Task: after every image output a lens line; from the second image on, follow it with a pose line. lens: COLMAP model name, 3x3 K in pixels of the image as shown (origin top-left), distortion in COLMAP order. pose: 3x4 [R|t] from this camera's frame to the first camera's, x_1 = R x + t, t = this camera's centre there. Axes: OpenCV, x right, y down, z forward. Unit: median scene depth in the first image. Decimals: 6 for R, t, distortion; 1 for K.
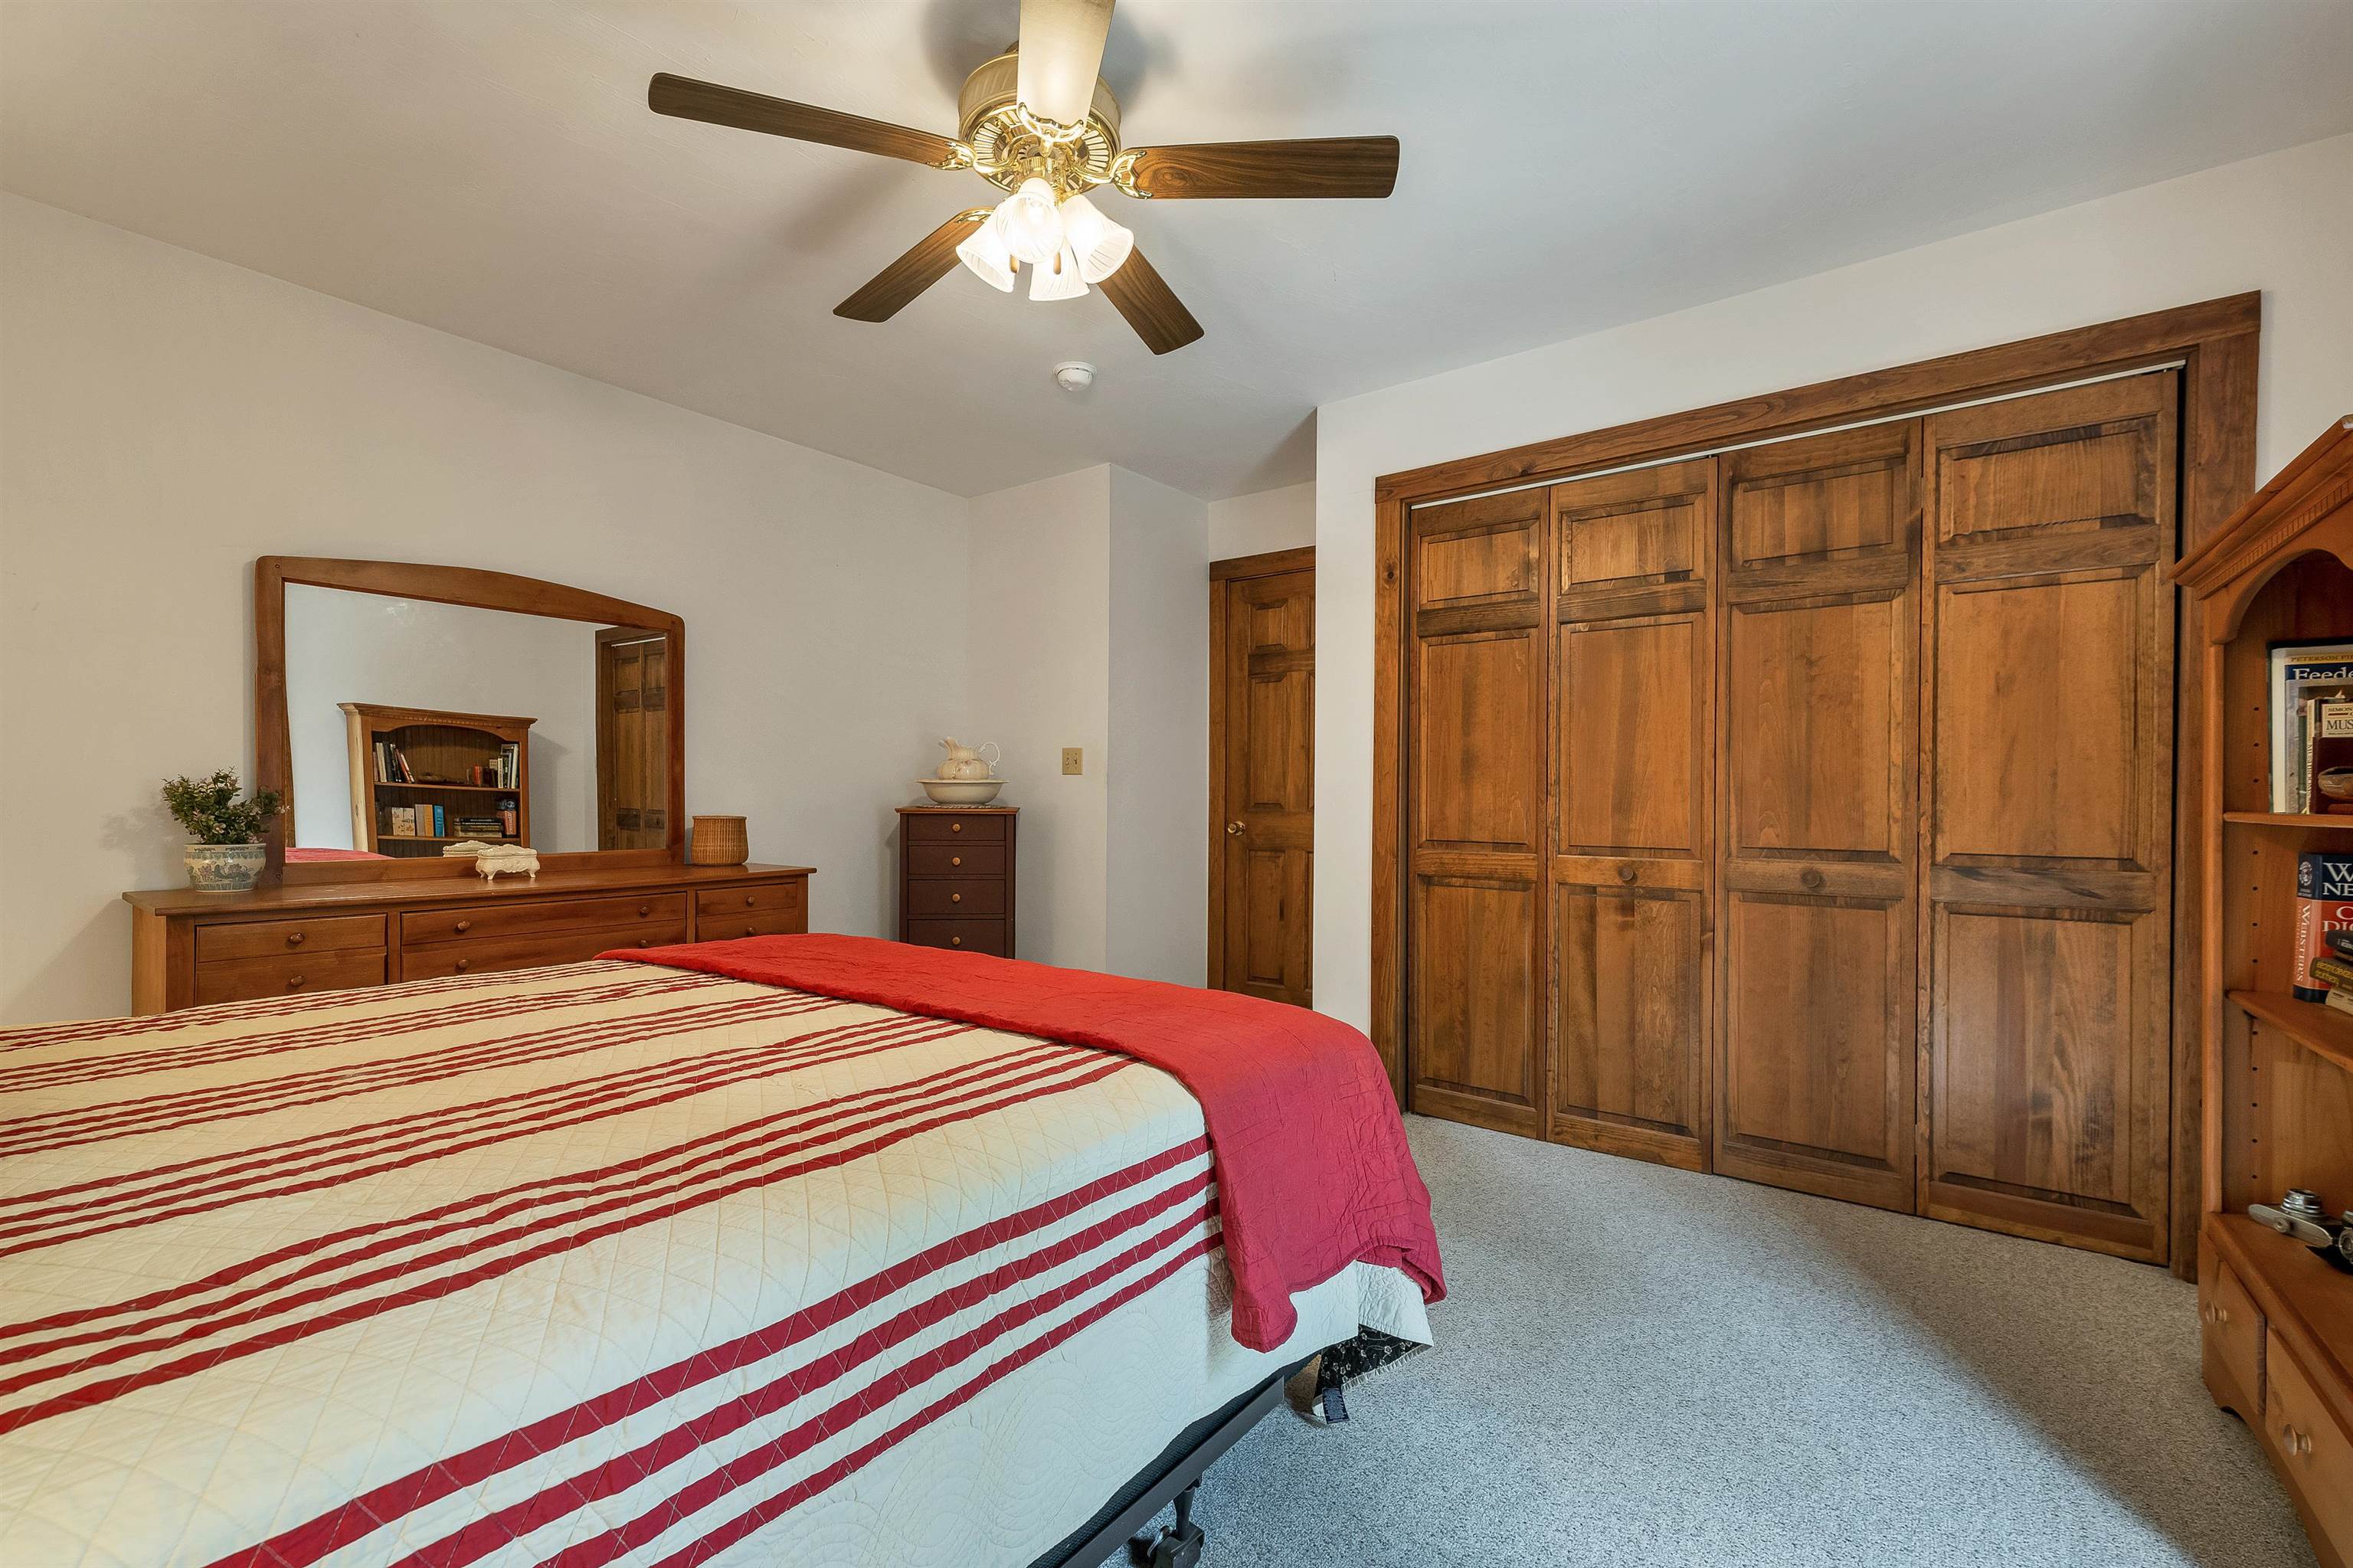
lens RADIAL K [[982.2, 0, 1171.7], [0, 982.2, 794.8], [0, 0, 1]] dist [0.005264, 0.000181]
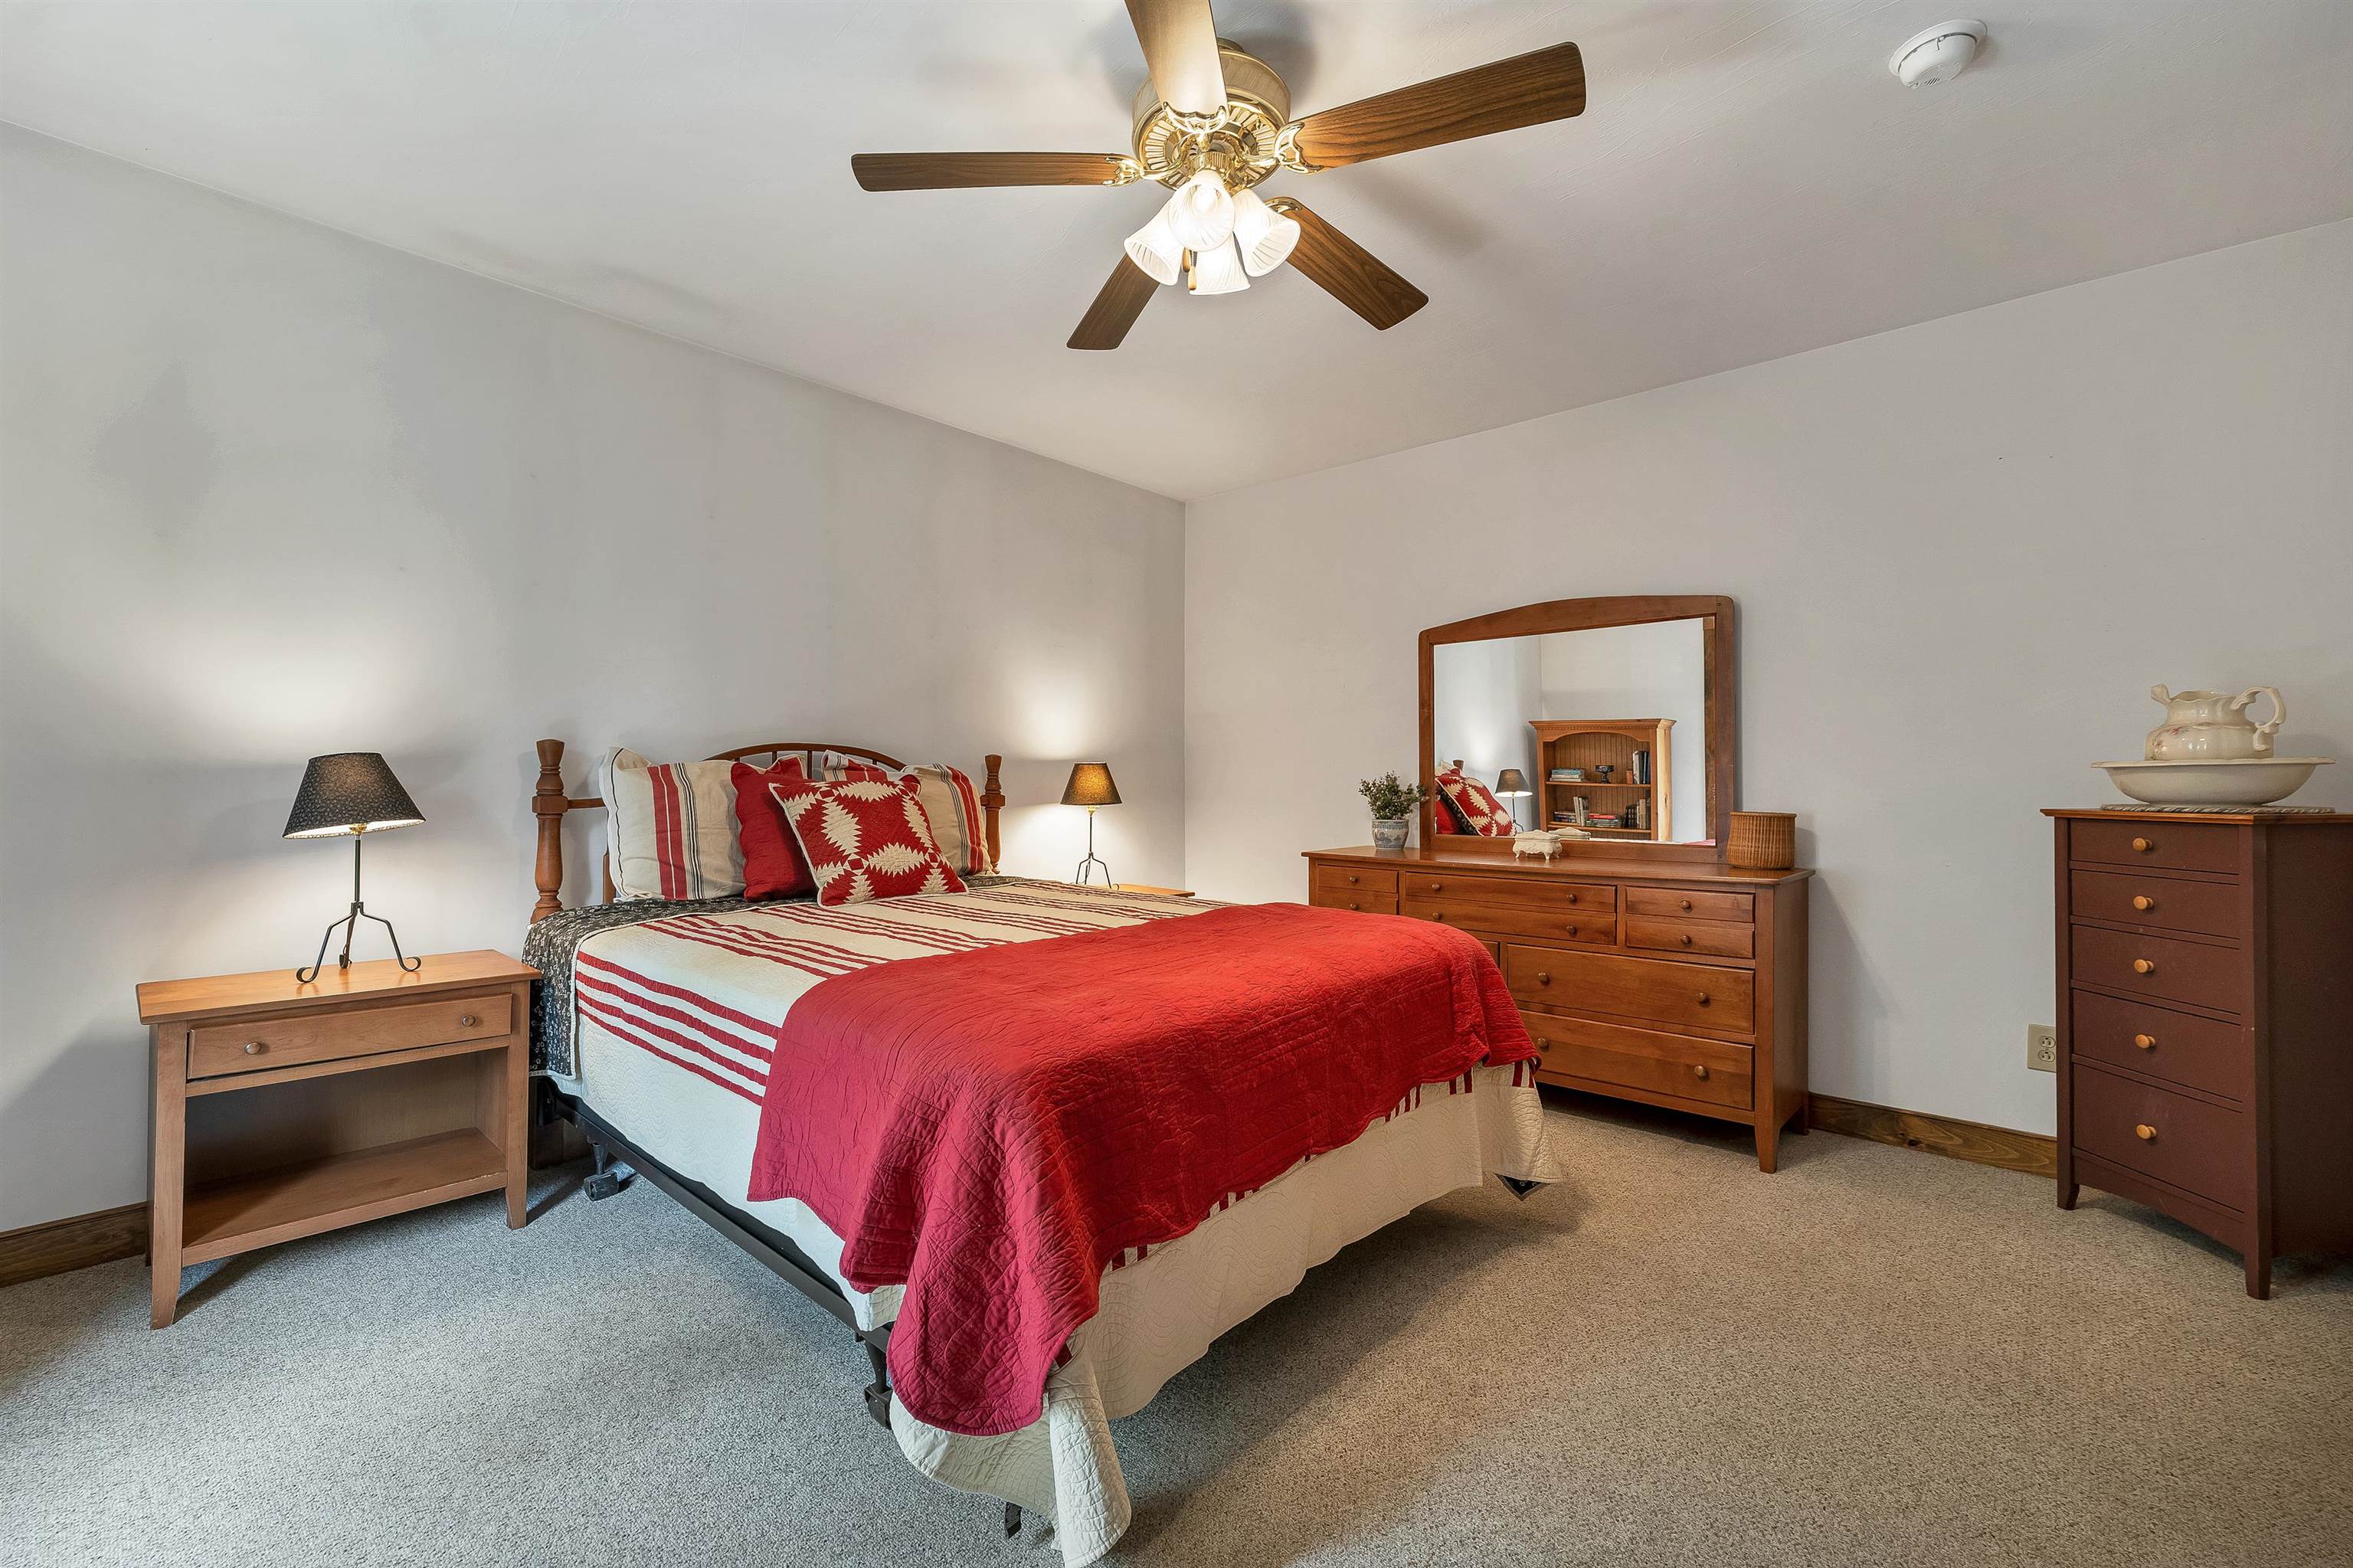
lens RADIAL K [[982.2, 0, 1171.1], [0, 982.2, 784.3], [0, 0, 1]] dist [0.005264, 0.000181]
pose [[-0.086096, -0.008752, -0.996248, 0.546858], [-0.002744, 0.999960, -0.008548, 0.007108], [0.996283, 0.001998, -0.086116, 0.670854]]
